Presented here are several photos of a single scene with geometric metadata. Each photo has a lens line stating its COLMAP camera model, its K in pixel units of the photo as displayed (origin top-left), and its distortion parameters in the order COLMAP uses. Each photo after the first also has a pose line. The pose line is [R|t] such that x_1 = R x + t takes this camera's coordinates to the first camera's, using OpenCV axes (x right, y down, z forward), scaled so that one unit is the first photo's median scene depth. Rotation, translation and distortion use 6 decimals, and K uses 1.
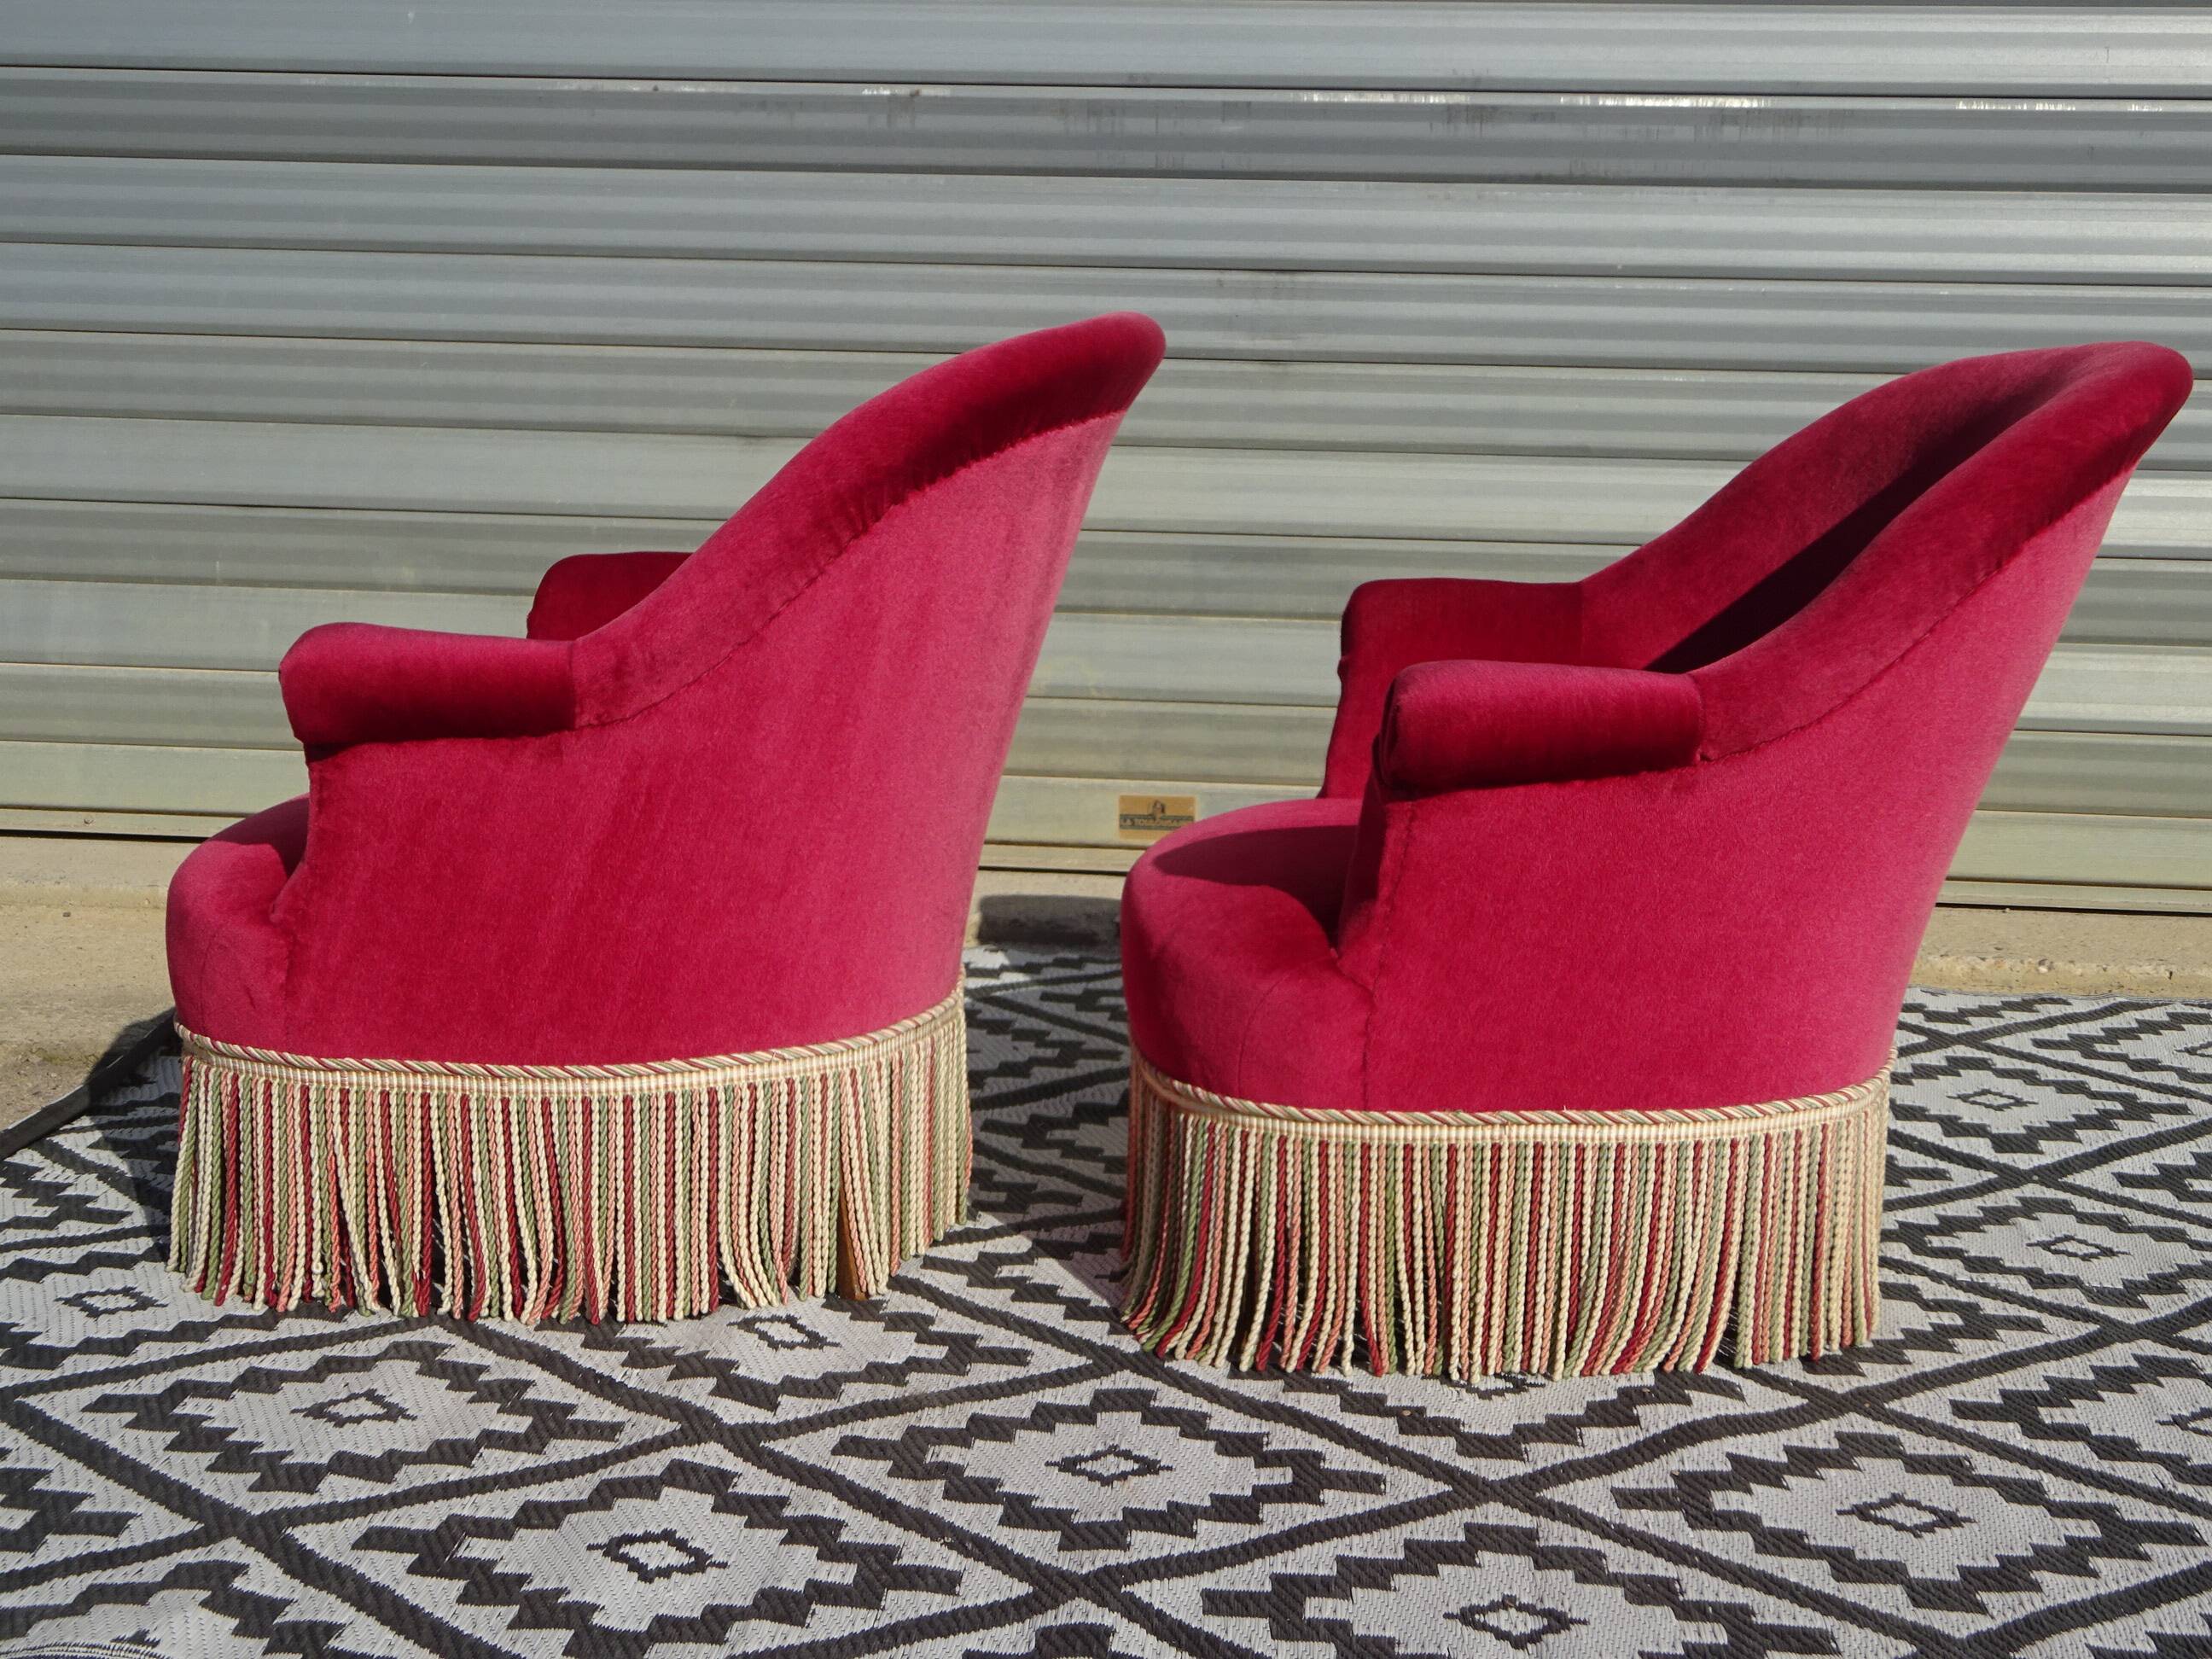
lens RADIAL K [[2960.6, 0, 1113.4], [0, 2960.6, 813.1], [0, 0, 1]] dist [0.042145, 0.000000]
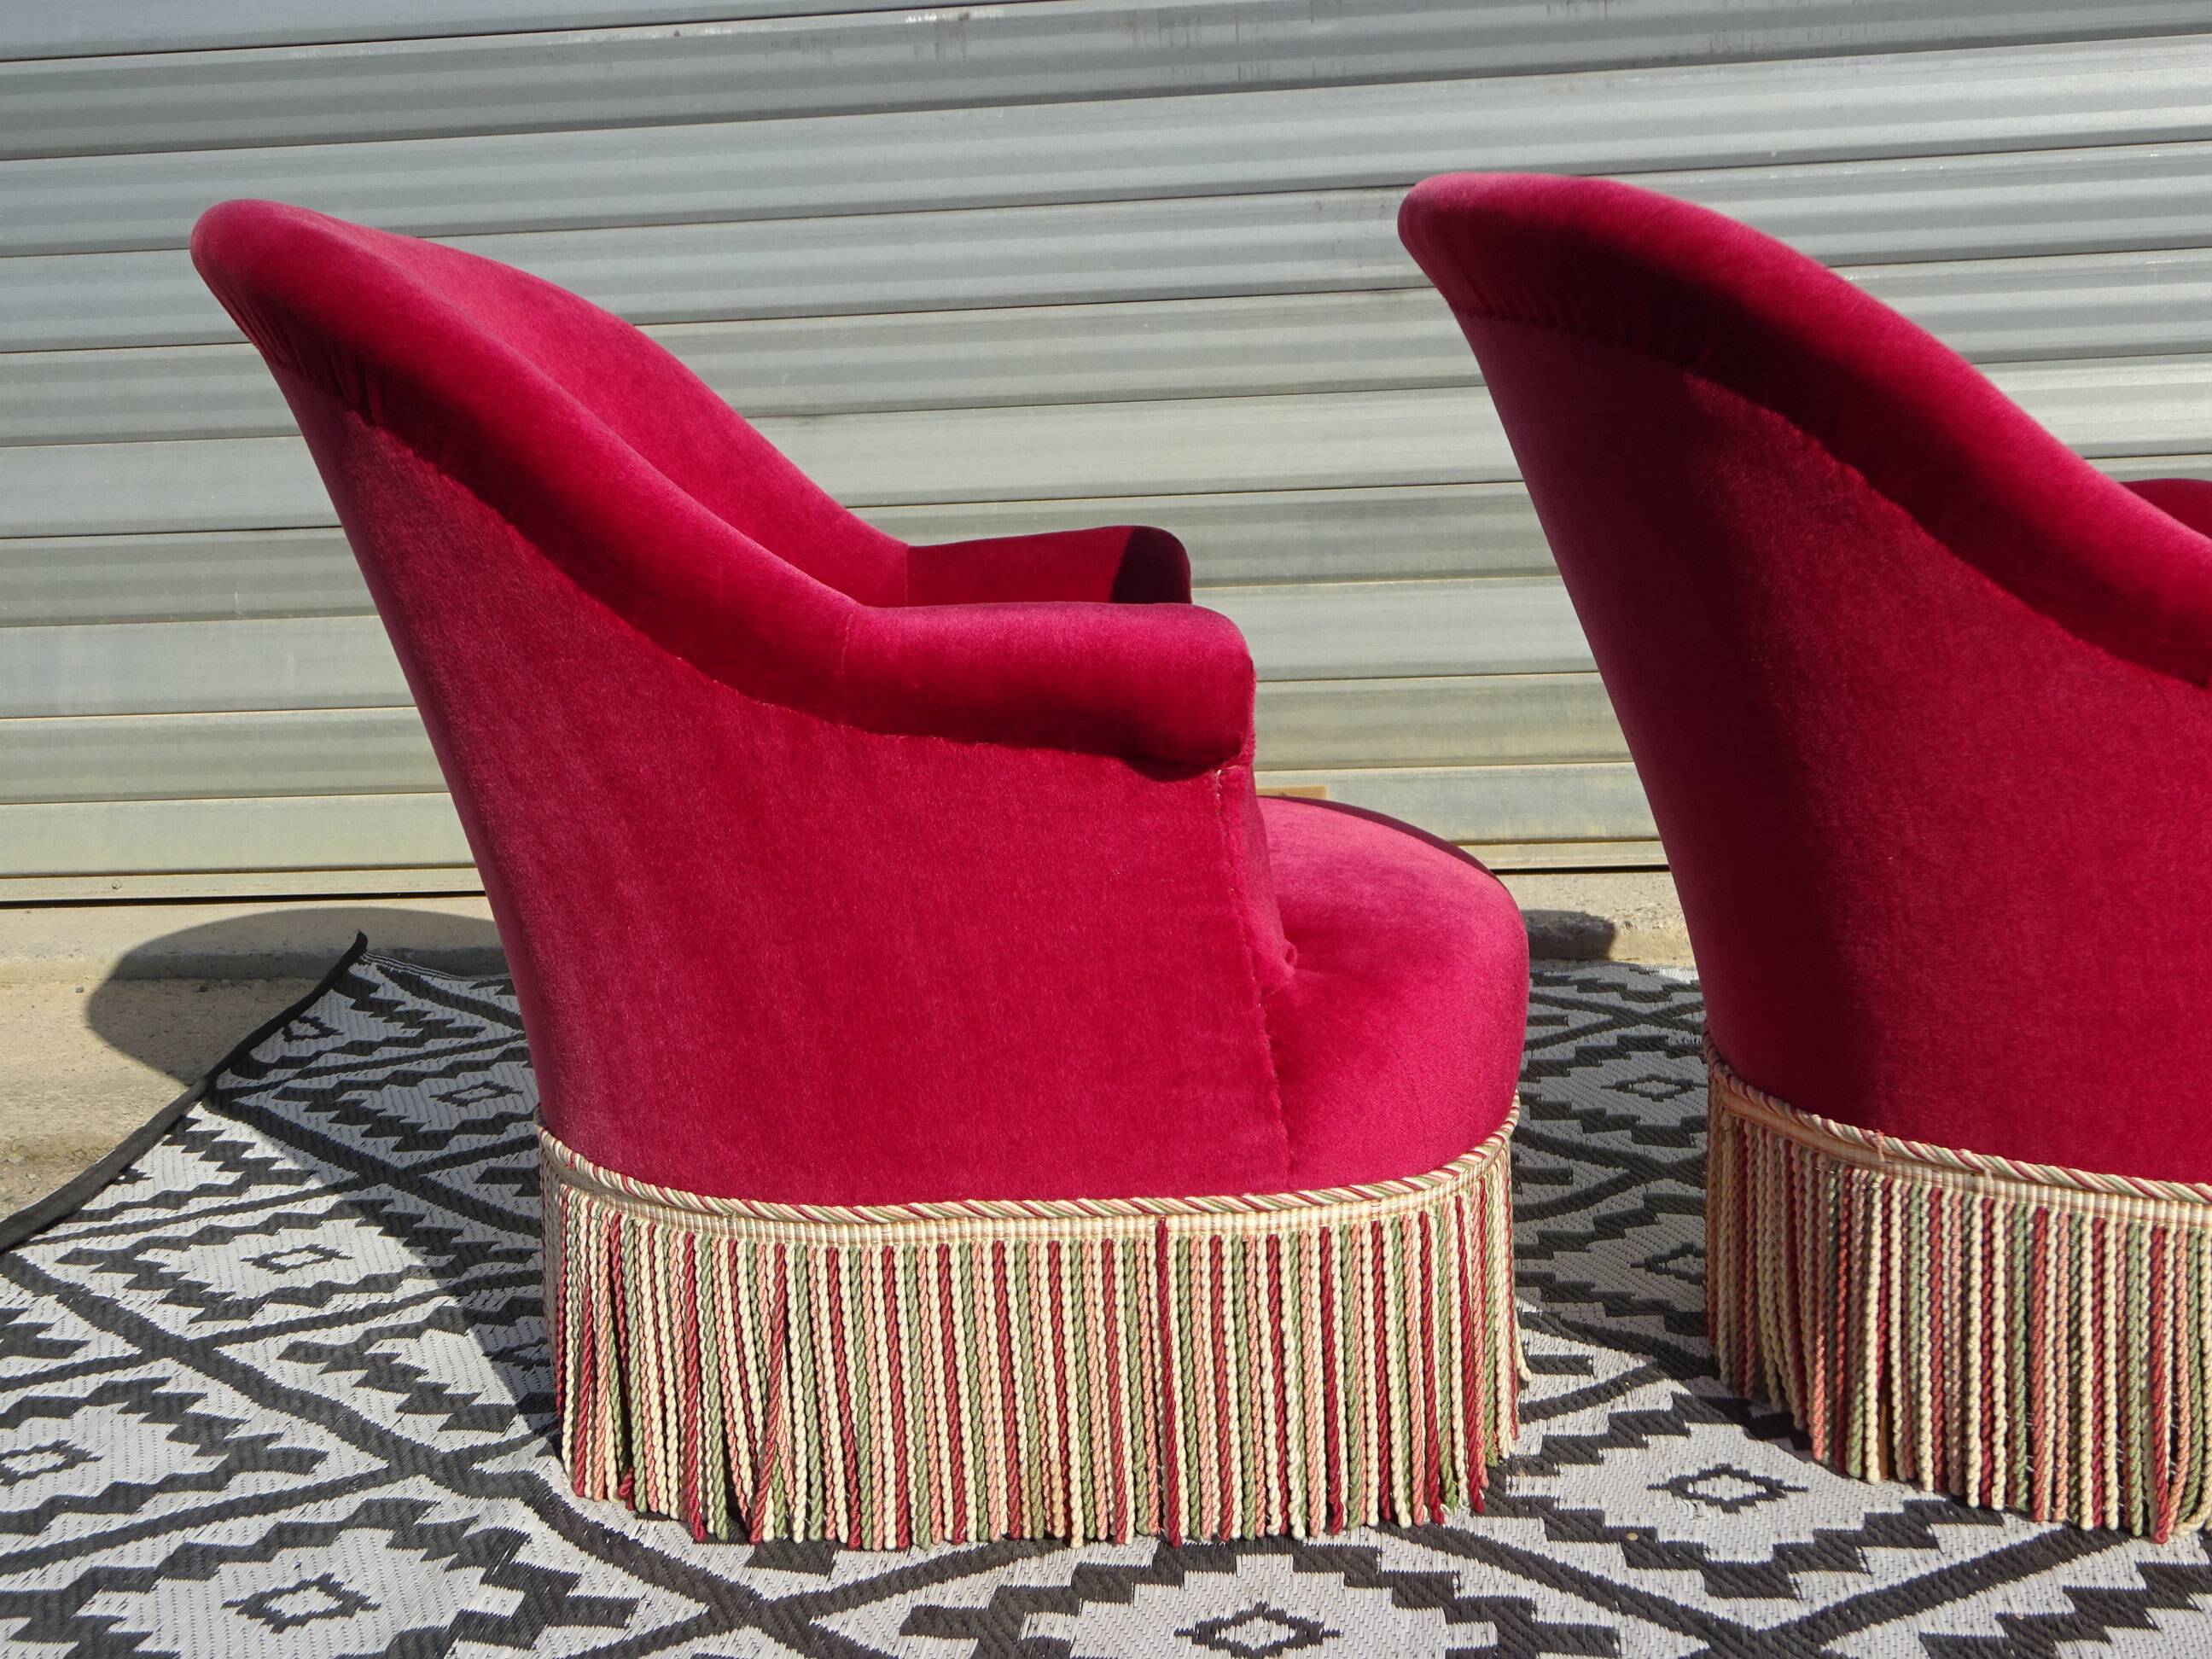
lens RADIAL K [[2874.6, 0, 1096.9], [0, 2874.6, 835.6], [0, 0, 1]] dist [0.030082, 0.000000]
pose [[0.996819, -0.058415, -0.054220, 0.005619], [0.058519, 0.998286, 0.000331, 0.005193], [0.054108, -0.003503, 0.998529, 0.139889]]
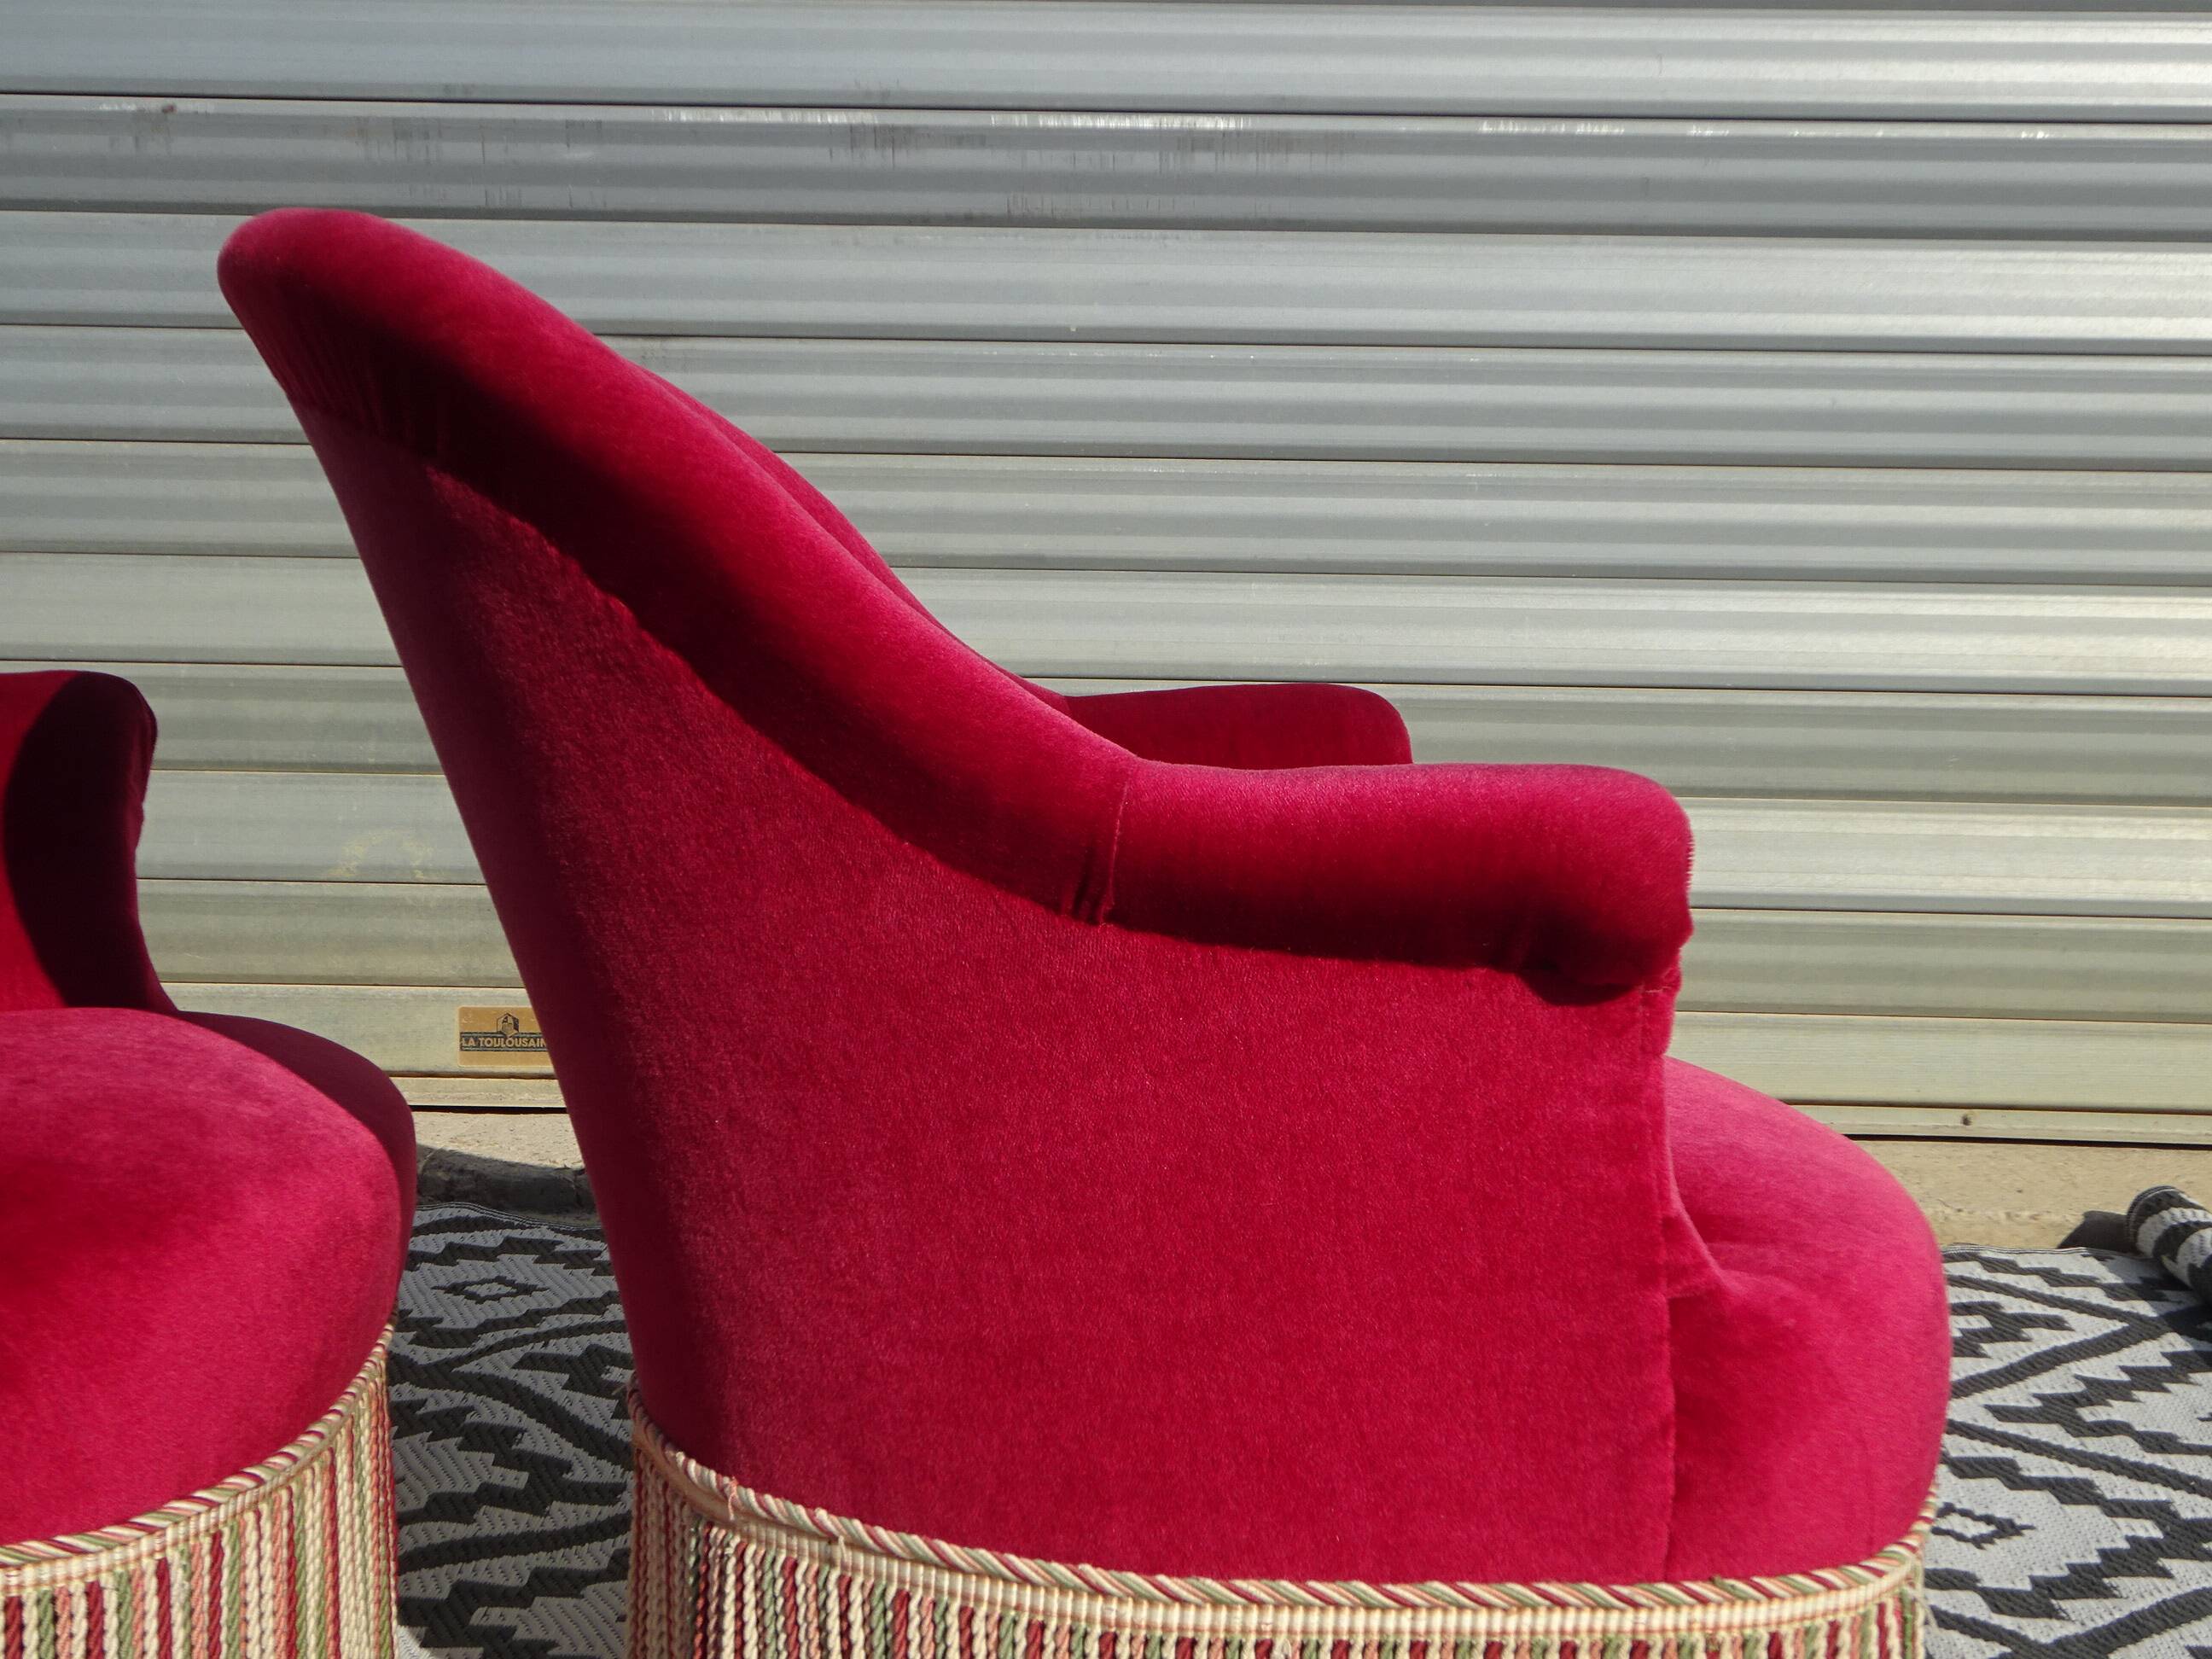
lens RADIAL K [[2874.6, 0, 1113.8], [0, 2874.6, 828.1], [0, 0, 1]] dist [0.030082, 0.000000]
pose [[0.997397, -0.012052, 0.071098, 0.126691], [0.017548, 0.996862, -0.077196, 0.008593], [-0.069944, 0.078242, 0.994478, 0.248514]]
